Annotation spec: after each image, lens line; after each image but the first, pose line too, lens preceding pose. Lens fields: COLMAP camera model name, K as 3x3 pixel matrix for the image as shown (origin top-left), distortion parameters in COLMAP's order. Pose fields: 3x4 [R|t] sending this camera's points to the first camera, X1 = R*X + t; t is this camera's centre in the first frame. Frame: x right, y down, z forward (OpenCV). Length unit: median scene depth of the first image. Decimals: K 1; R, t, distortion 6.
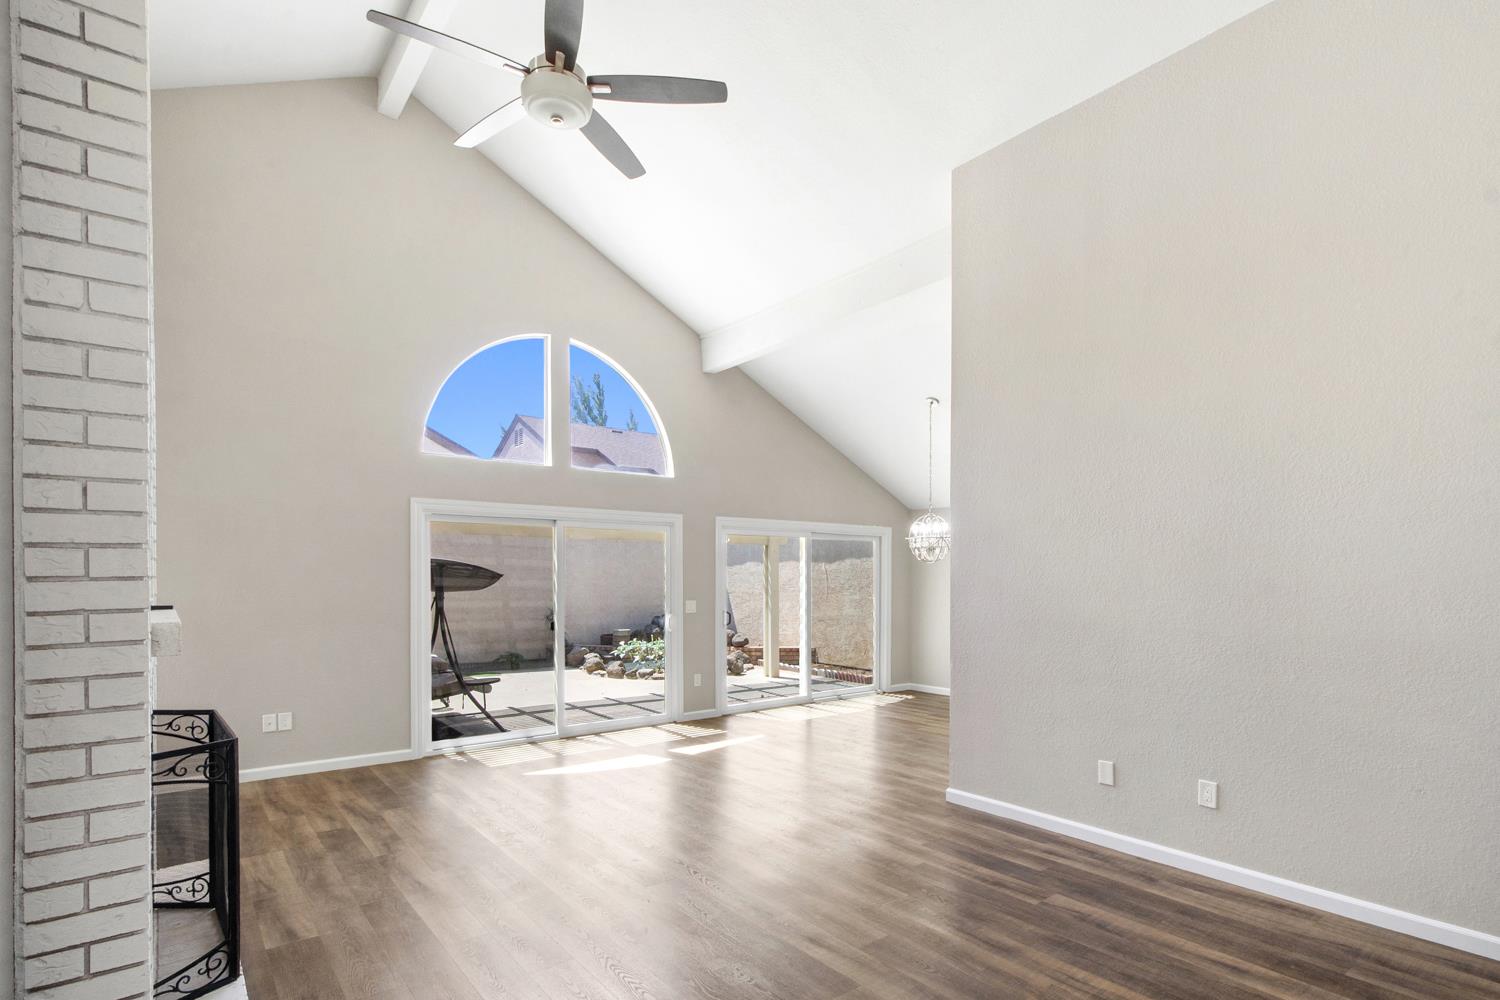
lens RADIAL K [[720.6, 0, 760.6], [0, 720.6, 601.6], [0, 0, 1]] dist [0.003572, 0.001497]
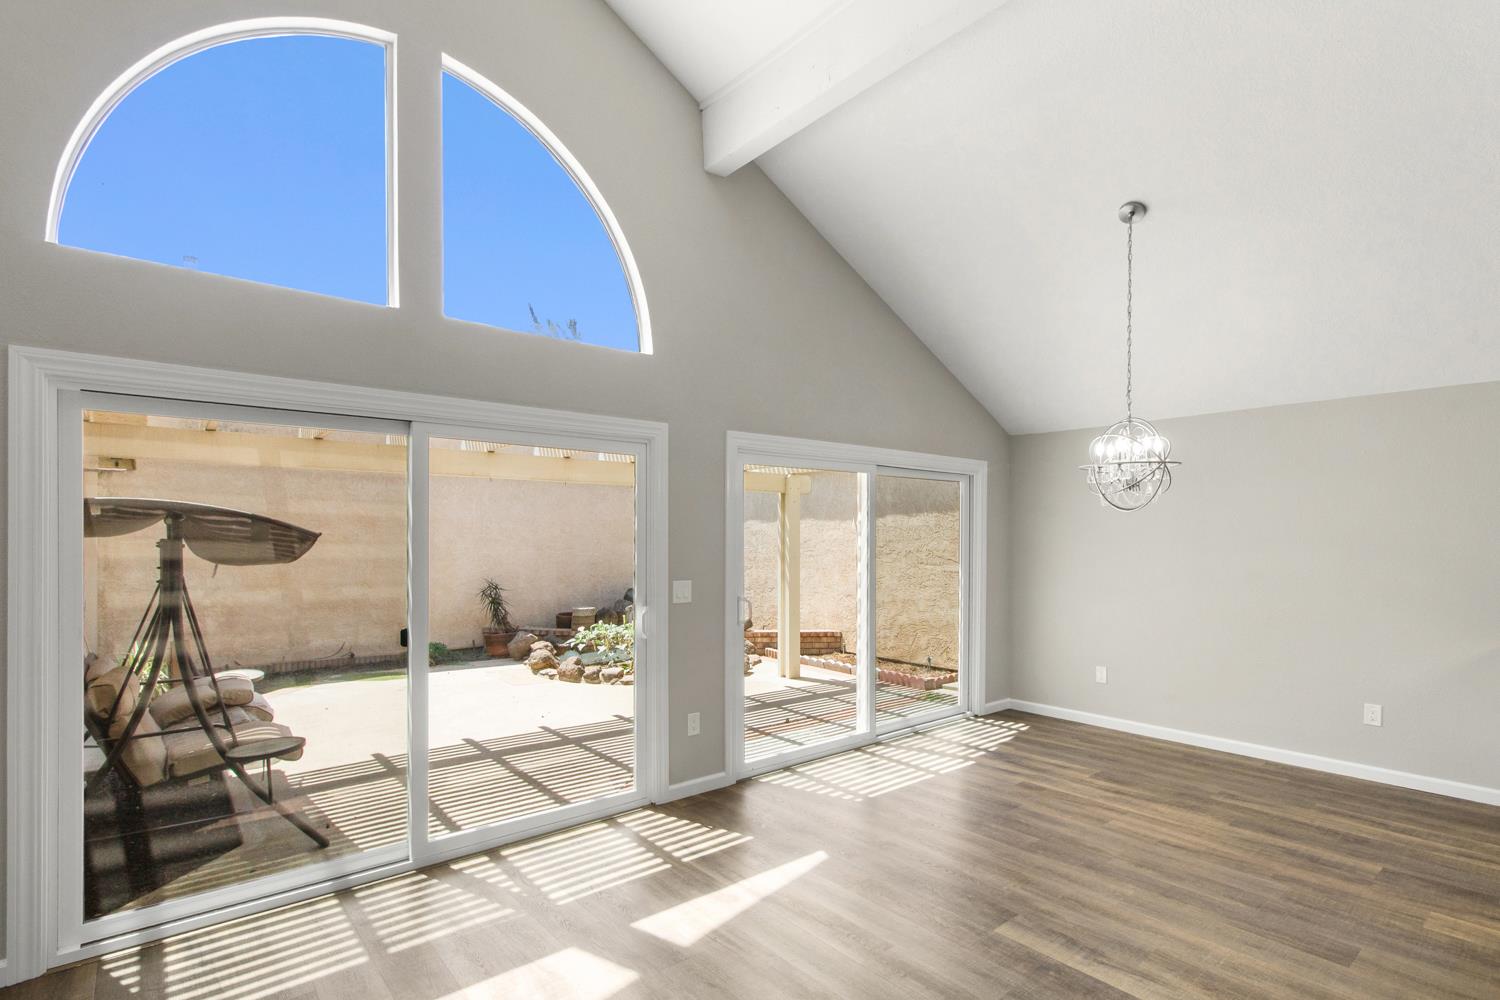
lens RADIAL K [[727.5, 0, 746.7], [0, 727.5, 540.7], [0, 0, 1]] dist [0.005022, -0.000273]
pose [[0.999985, 0.000494, 0.005495, -0.042046], [-0.000330, 0.999558, -0.029714, -0.012750], [-0.005507, 0.029712, 0.999543, 0.369075]]
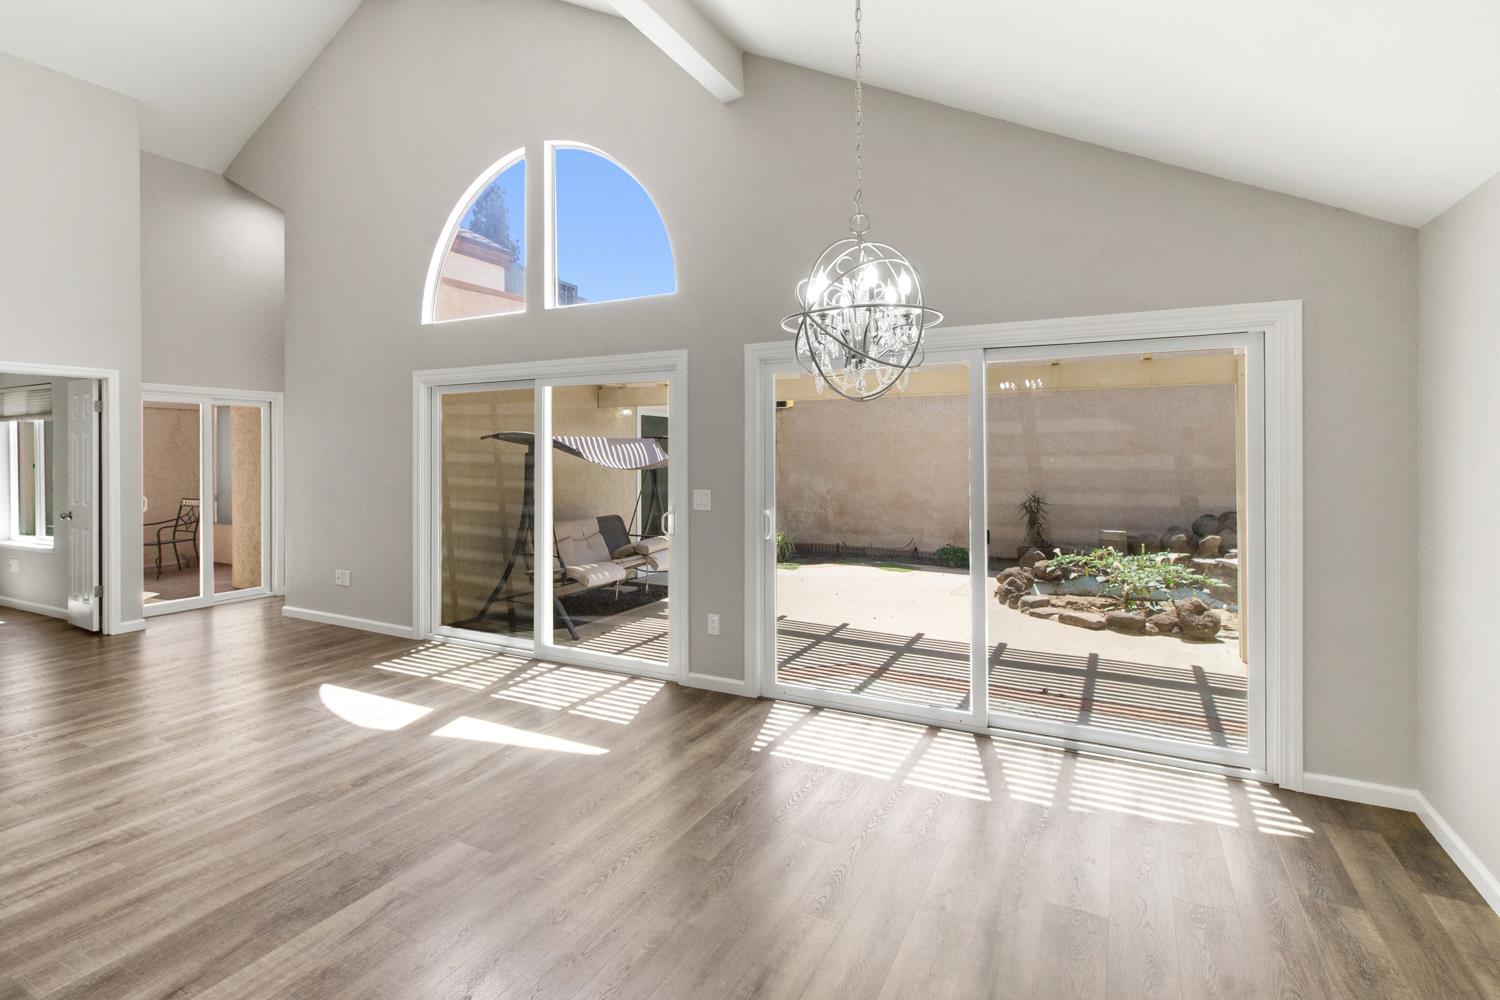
lens RADIAL K [[718.7, 0, 782.1], [0, 718.7, 455.5], [0, 0, 1]] dist [-0.001953, 0.000193]
pose [[0.404777, 0.003373, -0.914409, 0.410431], [-0.027938, 0.999572, -0.008679, -0.022559], [0.913988, 0.029060, 0.404698, 0.688223]]
